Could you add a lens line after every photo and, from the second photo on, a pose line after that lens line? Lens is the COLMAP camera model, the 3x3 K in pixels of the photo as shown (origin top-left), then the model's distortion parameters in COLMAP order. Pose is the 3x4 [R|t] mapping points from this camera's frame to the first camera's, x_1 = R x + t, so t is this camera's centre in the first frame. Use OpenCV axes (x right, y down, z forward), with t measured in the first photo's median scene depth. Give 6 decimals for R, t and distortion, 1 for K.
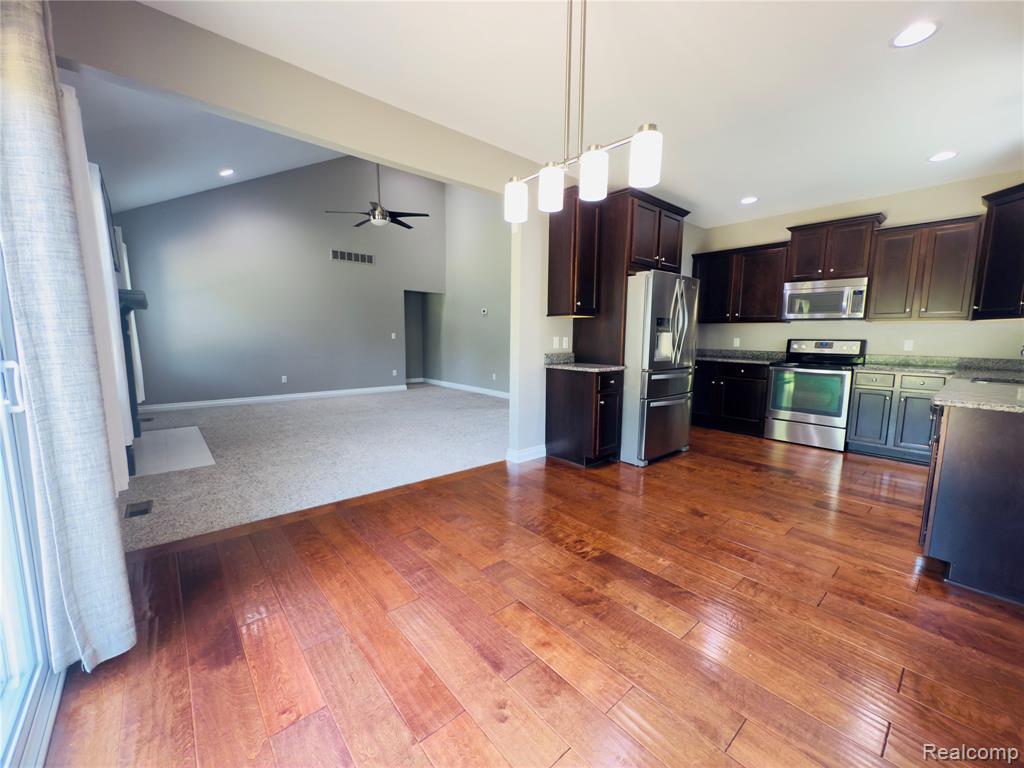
lens RADIAL K [[409.1, 0, 513.0], [0, 409.1, 385.1], [0, 0, 1]] dist [0.000611, 0.000330]
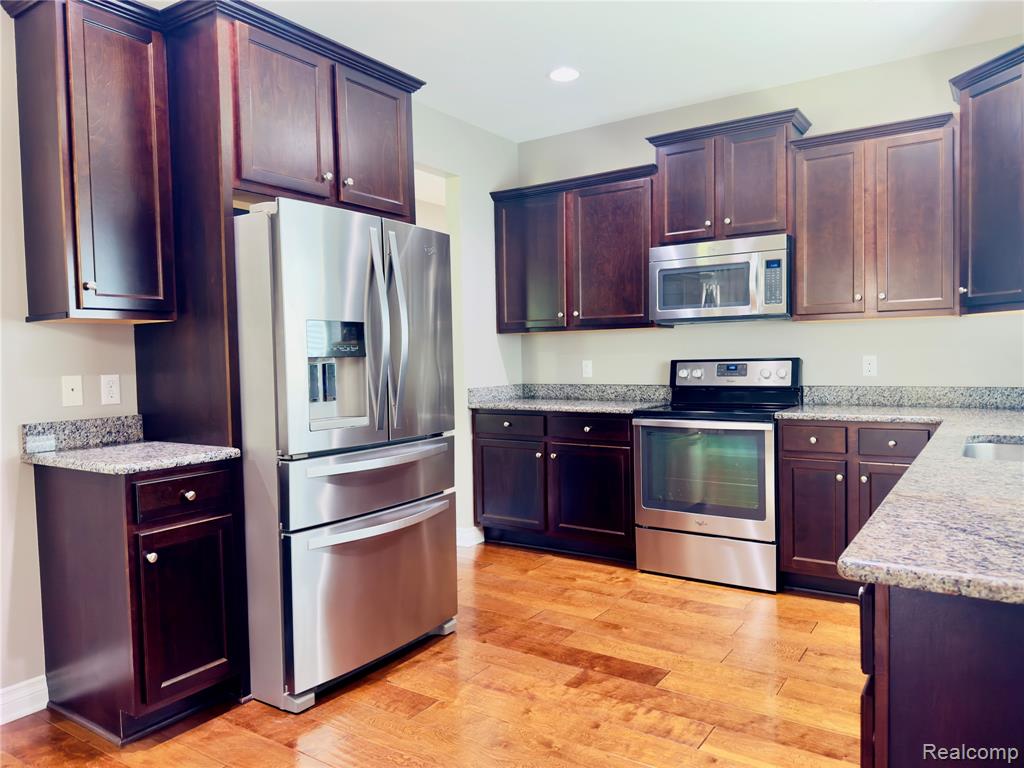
lens RADIAL K [[725.9, 0, 512.0], [0, 725.9, 384.0], [0, 0, 1]] dist [0.052101, -0.065718]
pose [[0.964432, -0.039932, 0.261298, 0.301521], [0.061898, 0.995156, -0.076379, -0.032796], [-0.256982, 0.089837, 0.962231, 0.242242]]
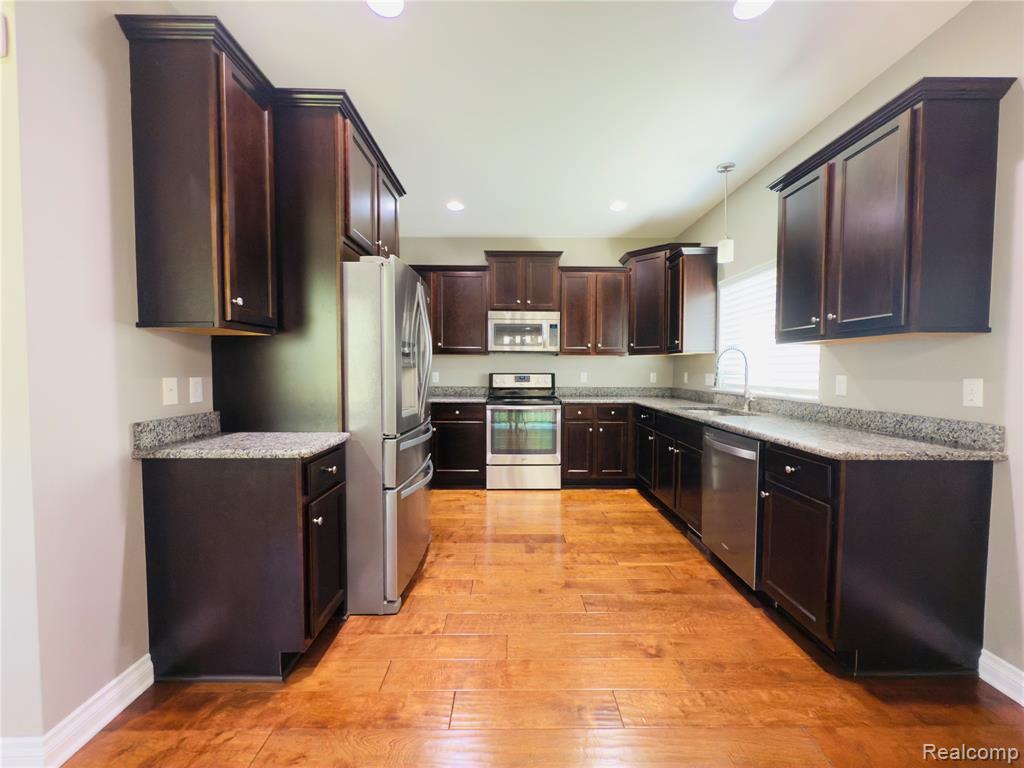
lens RADIAL K [[409.1, 0, 513.0], [0, 409.1, 385.1], [0, 0, 1]] dist [0.000611, 0.000330]
pose [[0.649172, -0.037547, 0.759714, 0.015258], [0.096401, 0.994788, -0.033209, -0.059597], [-0.754508, 0.094796, 0.649409, 0.441354]]
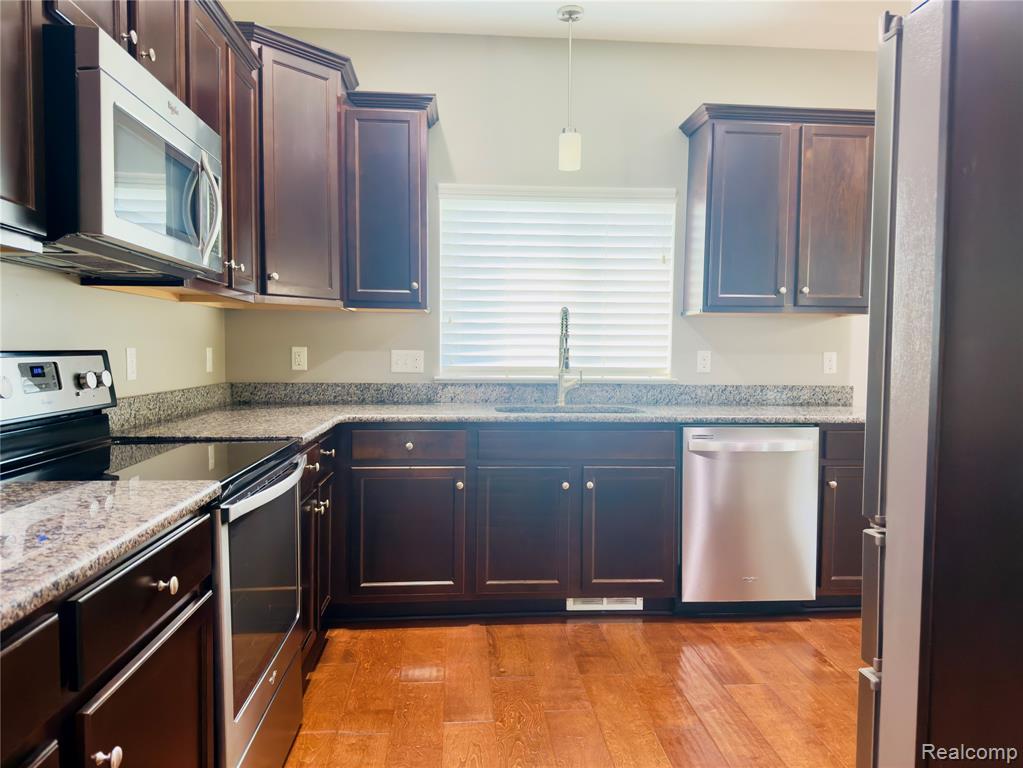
lens RADIAL K [[725.2, 0, 511.5], [0, 725.2, 384.0], [0, 0, 1]] dist [0.052101, -0.065718]
pose [[-0.800104, -0.042483, 0.598355, 0.374418], [0.058626, 0.987176, 0.148483, -0.153676], [-0.596989, 0.153881, -0.787353, 1.309981]]
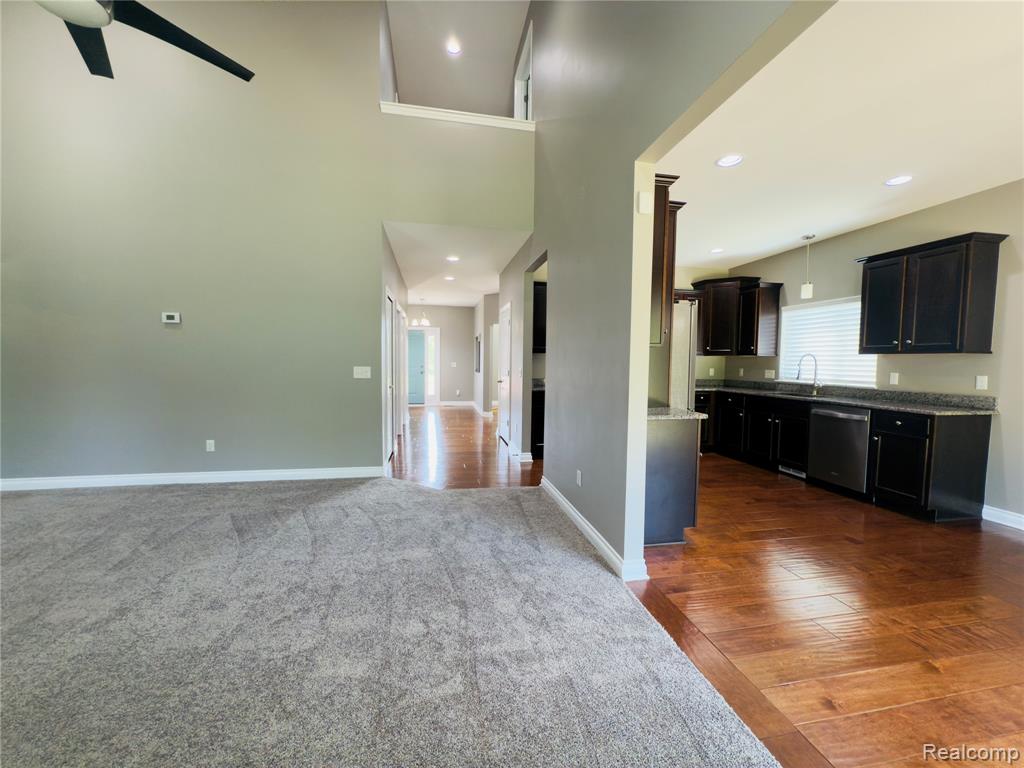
lens RADIAL K [[409.1, 0, 513.0], [0, 409.1, 385.1], [0, 0, 1]] dist [0.000611, 0.000330]
pose [[0.499338, -0.054739, 0.864676, -0.558438], [0.099507, 0.995022, 0.005527, -0.113953], [-0.860674, 0.083281, 0.502299, 0.753789]]
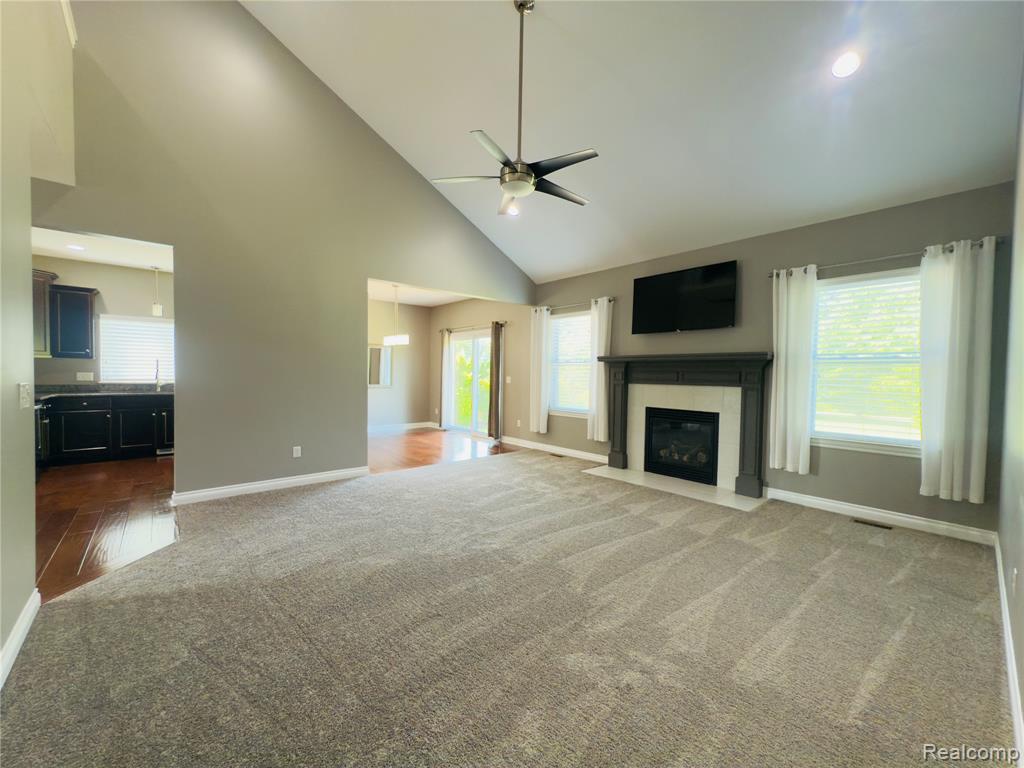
lens RADIAL K [[409.1, 0, 513.0], [0, 409.1, 385.1], [0, 0, 1]] dist [0.000611, 0.000330]
pose [[-0.999679, -0.024311, -0.007085, -0.408321], [-0.025093, 0.988629, 0.148265, -0.266785], [0.003400, 0.148395, -0.988922, 2.041491]]
